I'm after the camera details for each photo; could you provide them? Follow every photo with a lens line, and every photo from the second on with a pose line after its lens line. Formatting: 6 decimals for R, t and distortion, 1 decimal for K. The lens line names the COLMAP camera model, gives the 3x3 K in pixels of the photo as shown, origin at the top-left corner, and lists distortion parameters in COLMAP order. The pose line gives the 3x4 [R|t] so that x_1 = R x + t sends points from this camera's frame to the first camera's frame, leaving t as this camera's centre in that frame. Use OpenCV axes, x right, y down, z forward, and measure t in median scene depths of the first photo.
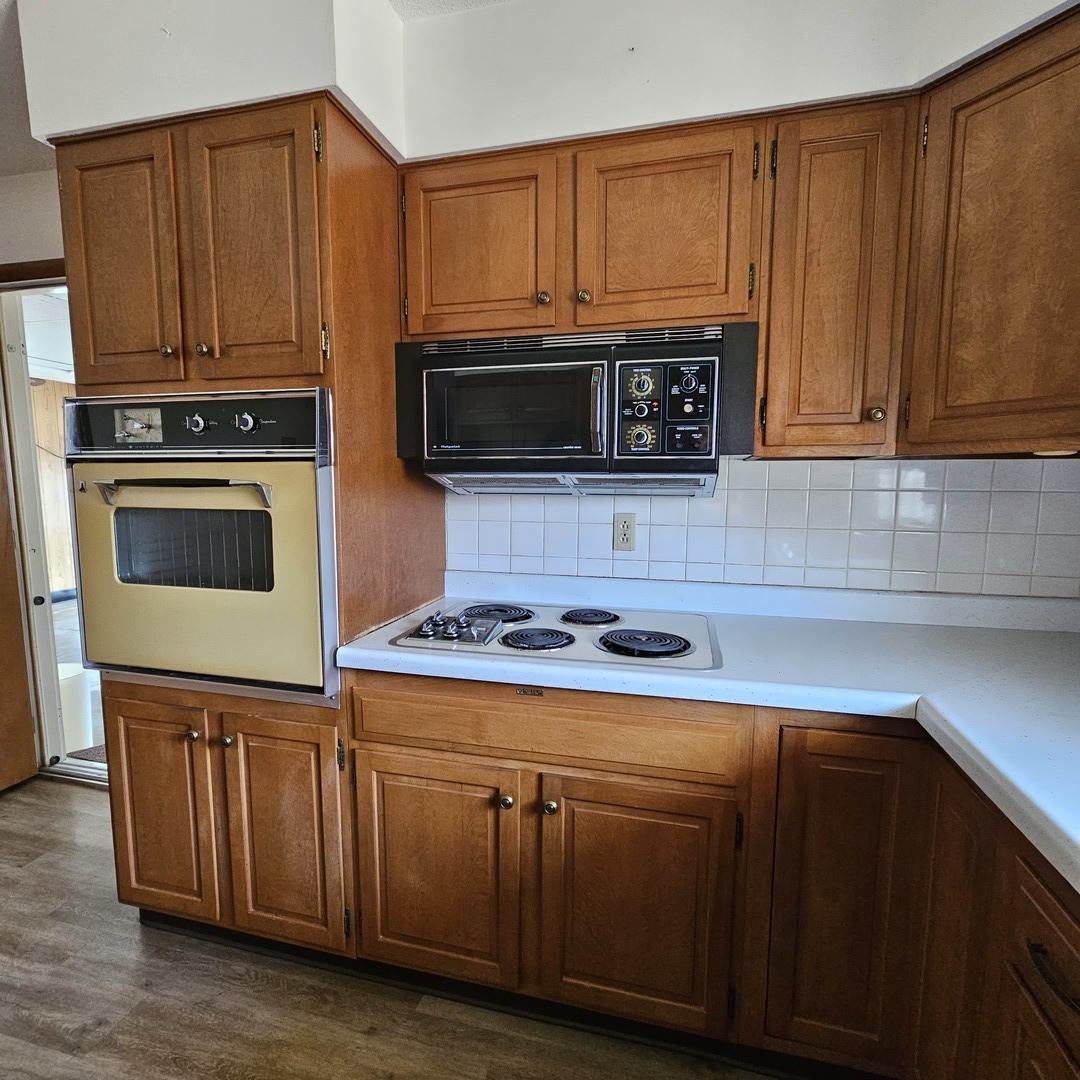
lens RADIAL K [[588.7, 0, 536.7], [0, 588.7, 545.2], [0, 0, 1]] dist [-0.001394, -0.000043]
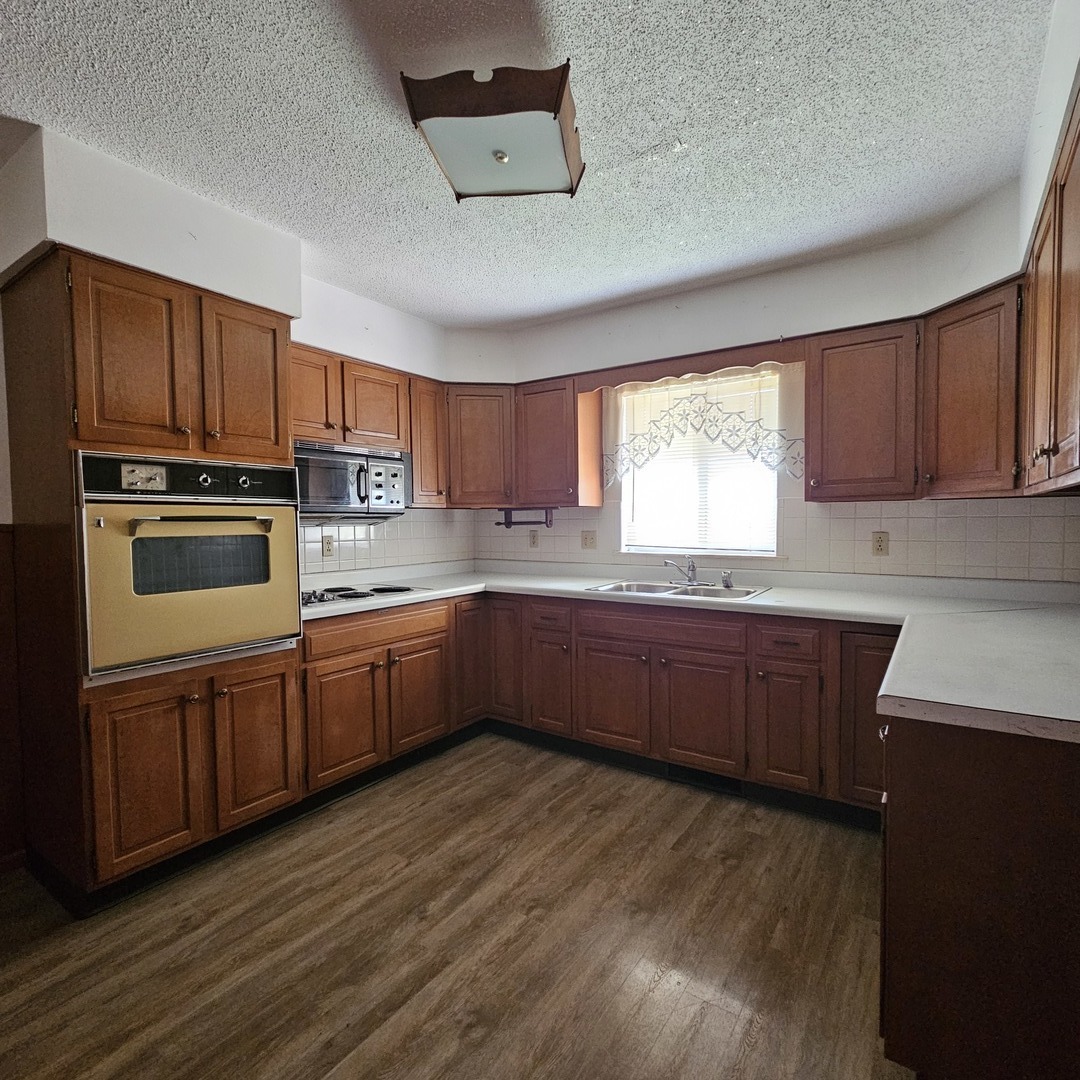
lens RADIAL K [[588.7, 0, 536.7], [0, 588.7, 545.2], [0, 0, 1]] dist [-0.001394, -0.000043]
pose [[0.351574, -0.044663, 0.935094, -1.728903], [0.115438, 0.993306, 0.004041, 0.053272], [-0.929015, 0.106525, 0.354377, -0.316724]]
